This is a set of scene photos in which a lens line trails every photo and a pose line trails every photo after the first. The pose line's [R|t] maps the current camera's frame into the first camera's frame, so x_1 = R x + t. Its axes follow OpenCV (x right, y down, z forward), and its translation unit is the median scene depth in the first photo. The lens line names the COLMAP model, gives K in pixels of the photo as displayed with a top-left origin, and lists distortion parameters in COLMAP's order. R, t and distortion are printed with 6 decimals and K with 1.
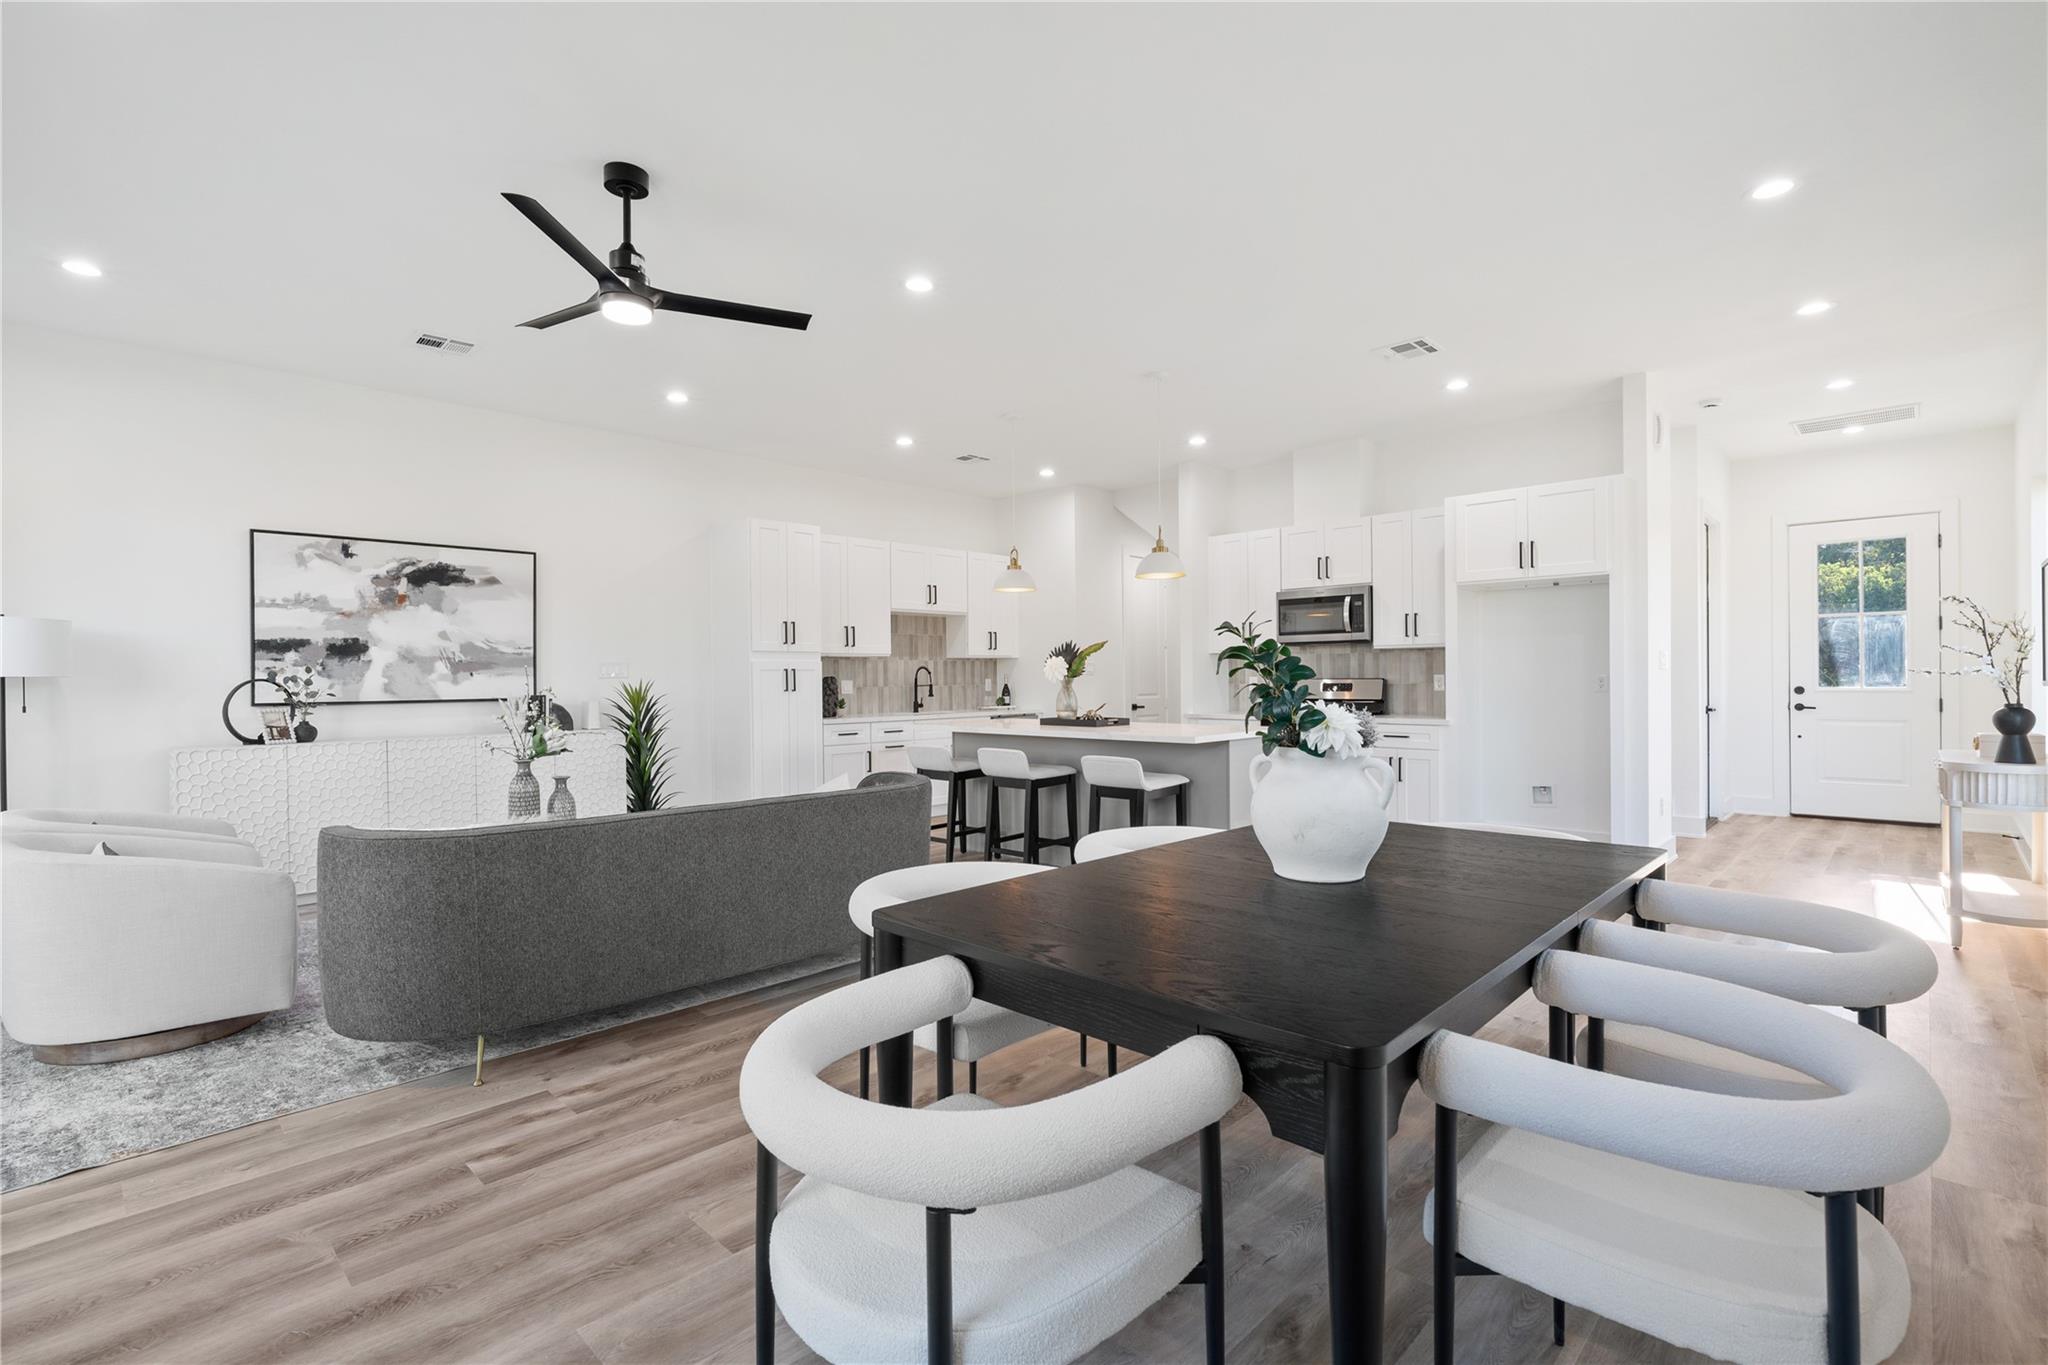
lens RADIAL K [[925.9, 0, 1027.9], [0, 925.9, 683.7], [0, 0, 1]] dist [-0.008713, 0.001869]
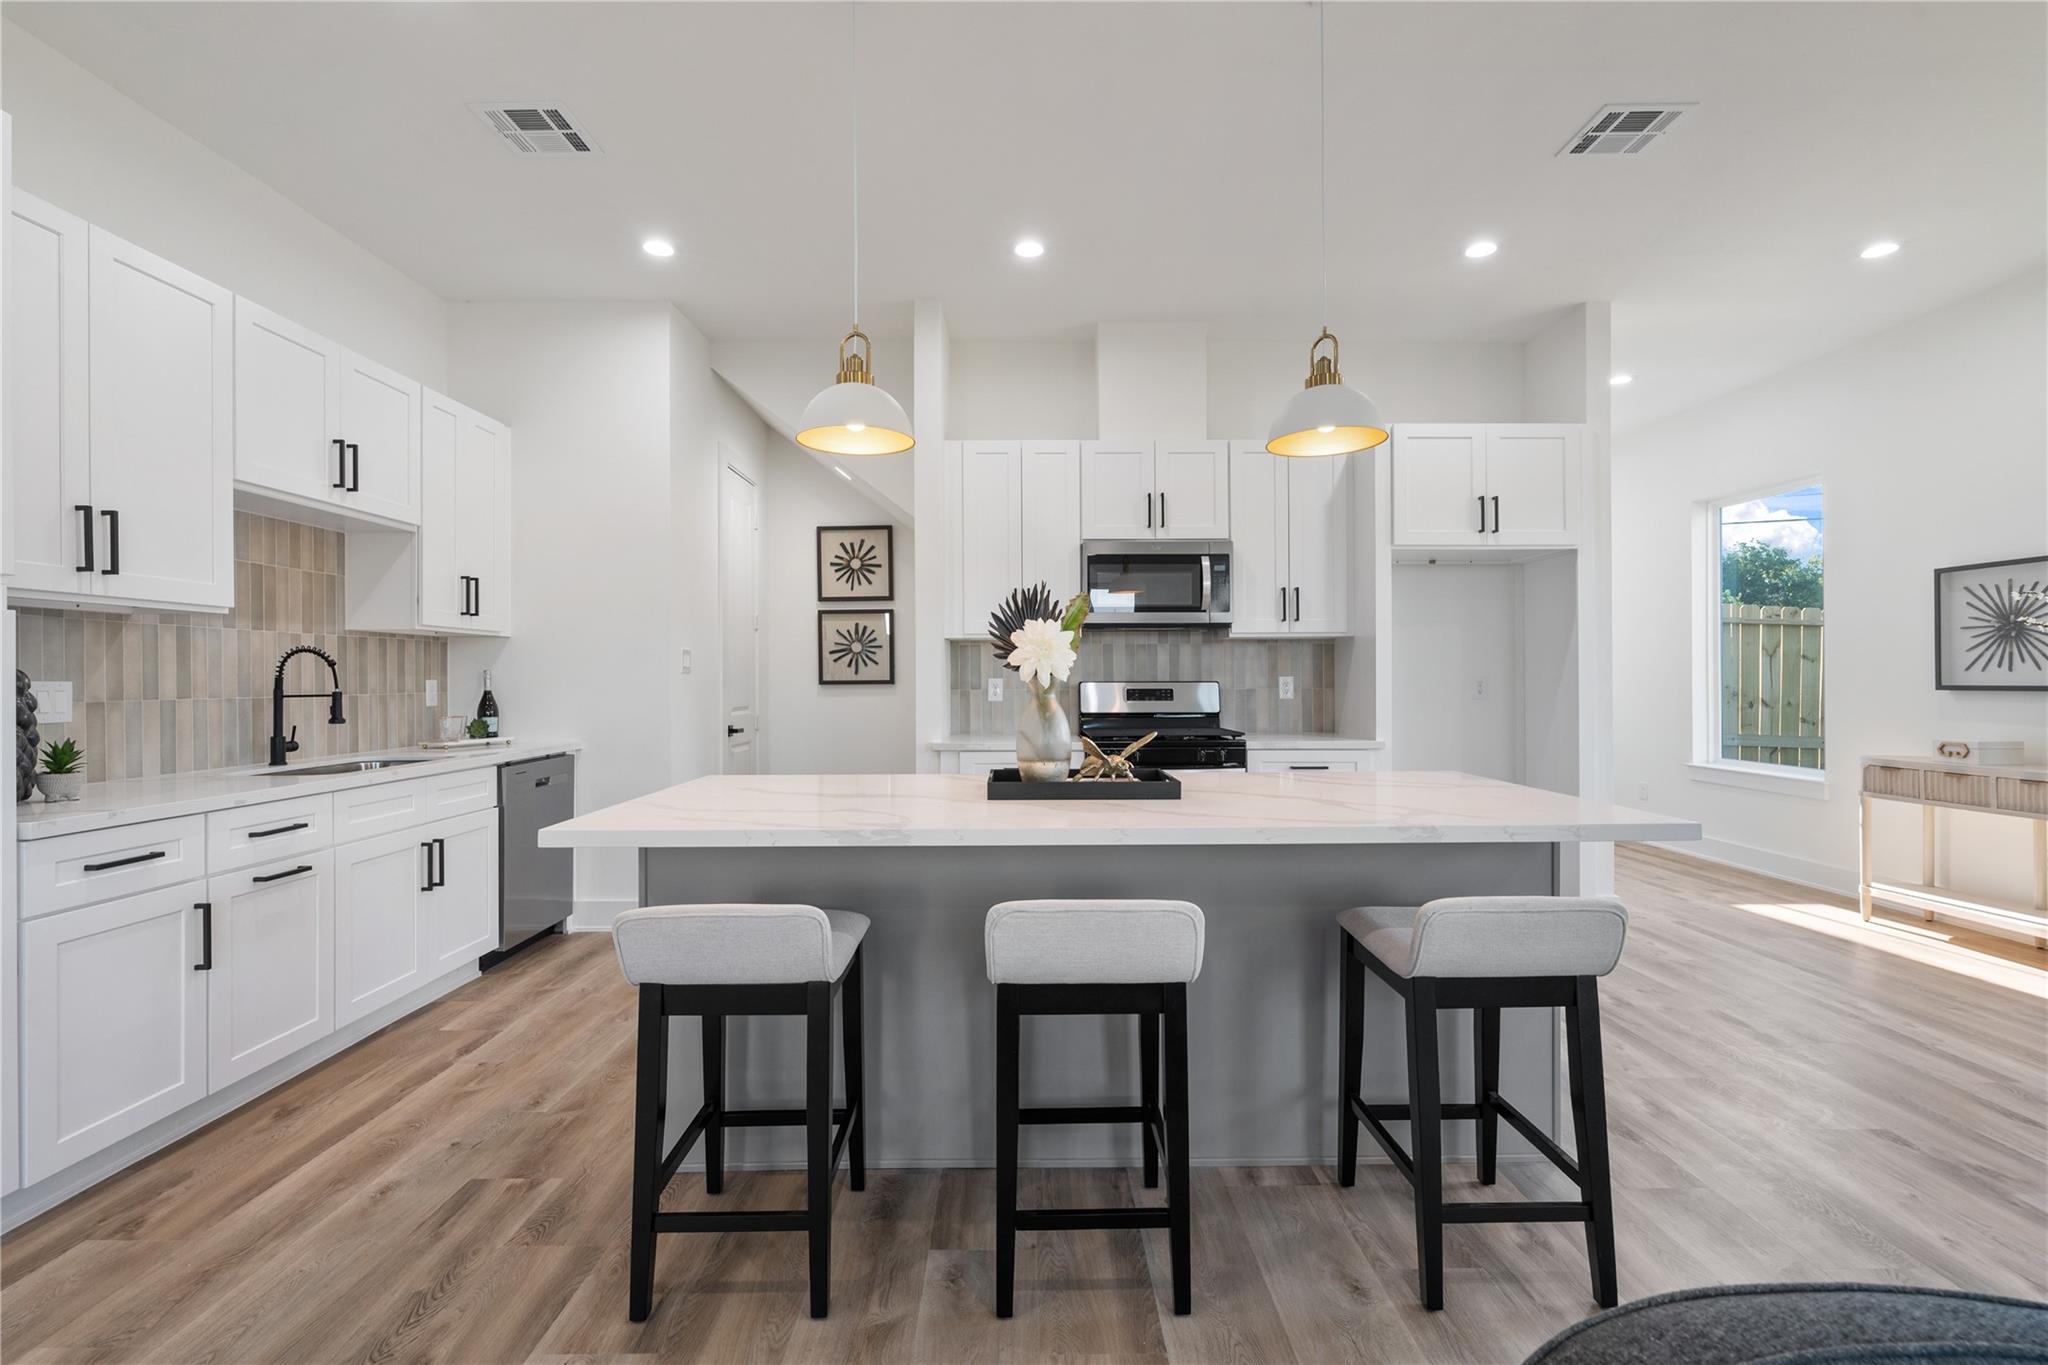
lens RADIAL K [[925.9, 0, 1023.2], [0, 925.9, 676.9], [0, 0, 1]] dist [-0.008713, 0.001869]
pose [[0.716590, 0.007908, 0.697450, -0.235290], [0.001883, 0.999910, -0.013272, -0.000246], [-0.697492, 0.010824, 0.716510, 0.713447]]
